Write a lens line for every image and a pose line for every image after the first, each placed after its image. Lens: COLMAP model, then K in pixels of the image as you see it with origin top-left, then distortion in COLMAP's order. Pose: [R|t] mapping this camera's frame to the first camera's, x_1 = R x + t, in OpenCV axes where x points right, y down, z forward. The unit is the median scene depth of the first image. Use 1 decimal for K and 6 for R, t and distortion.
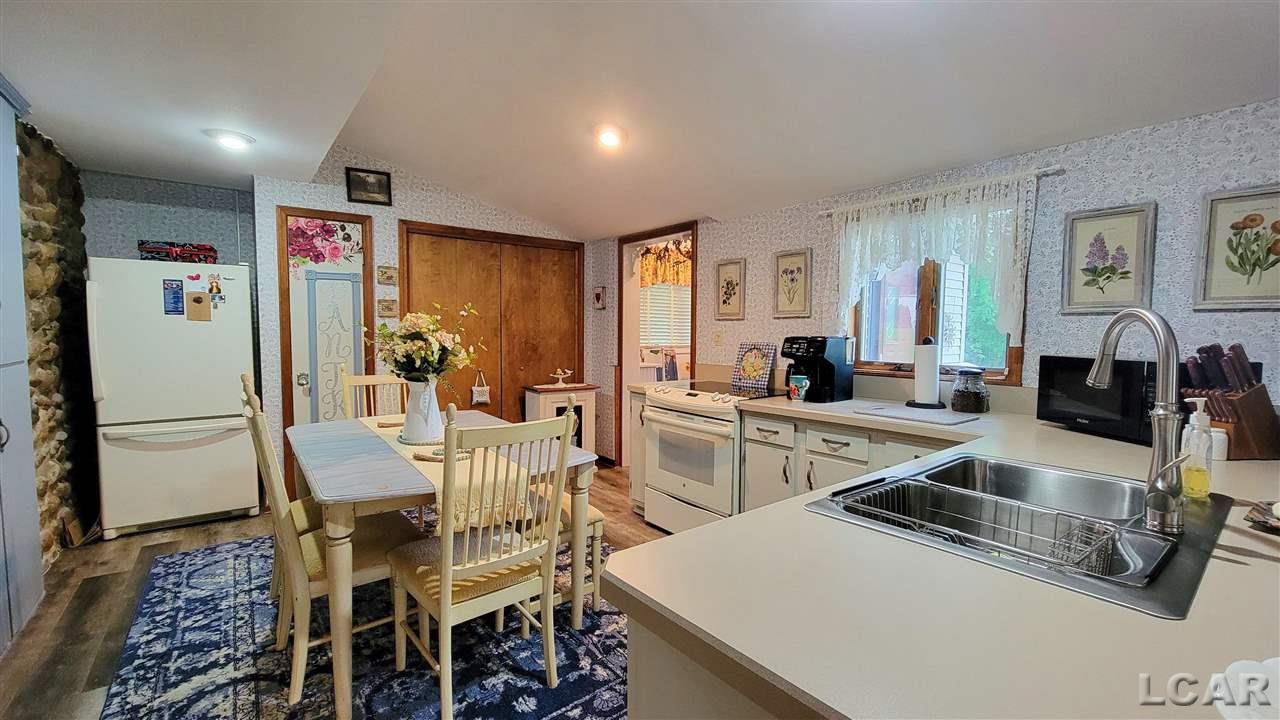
lens RADIAL K [[527.3, 0, 638.7], [0, 527.3, 358.5], [0, 0, 1]] dist [-0.001479, -0.000267]
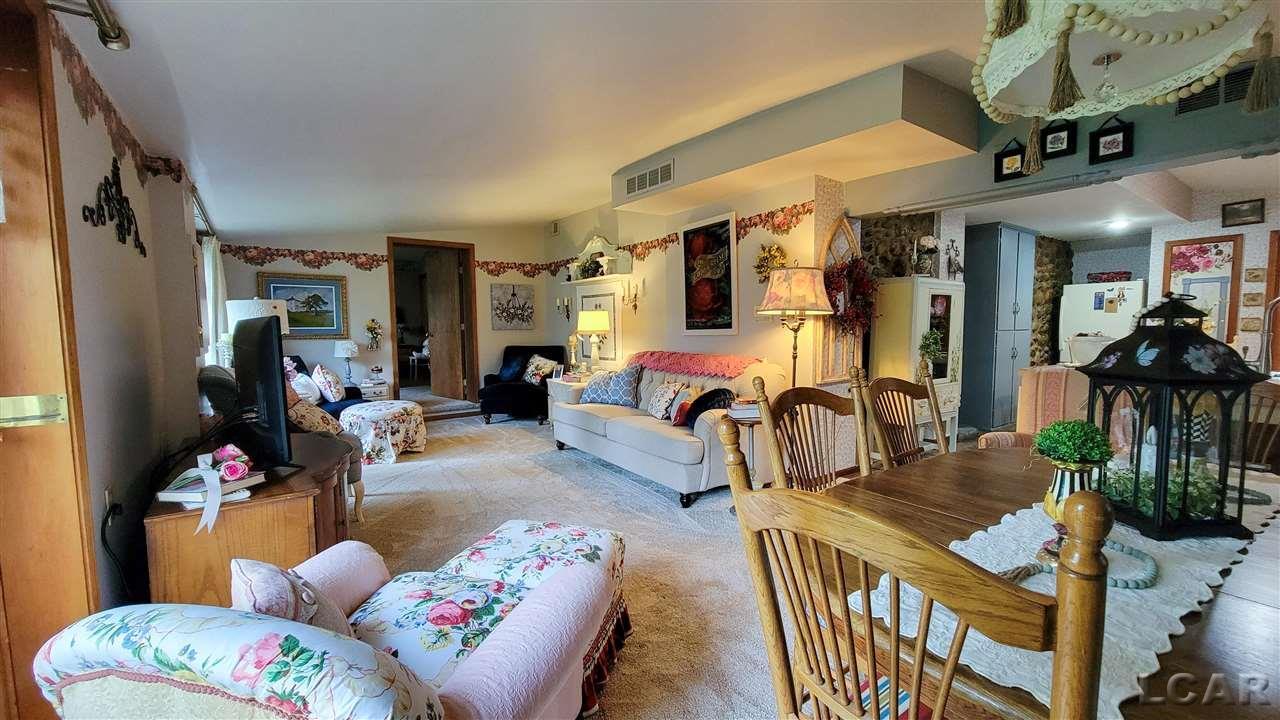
lens RADIAL K [[527.3, 0, 637.3], [0, 527.3, 363.9], [0, 0, 1]] dist [-0.001479, -0.000267]
pose [[-0.041436, 0.064828, -0.997036, 1.014408], [-0.051354, 0.996436, 0.066923, 0.064762], [0.997821, 0.053975, -0.037960, -0.551590]]
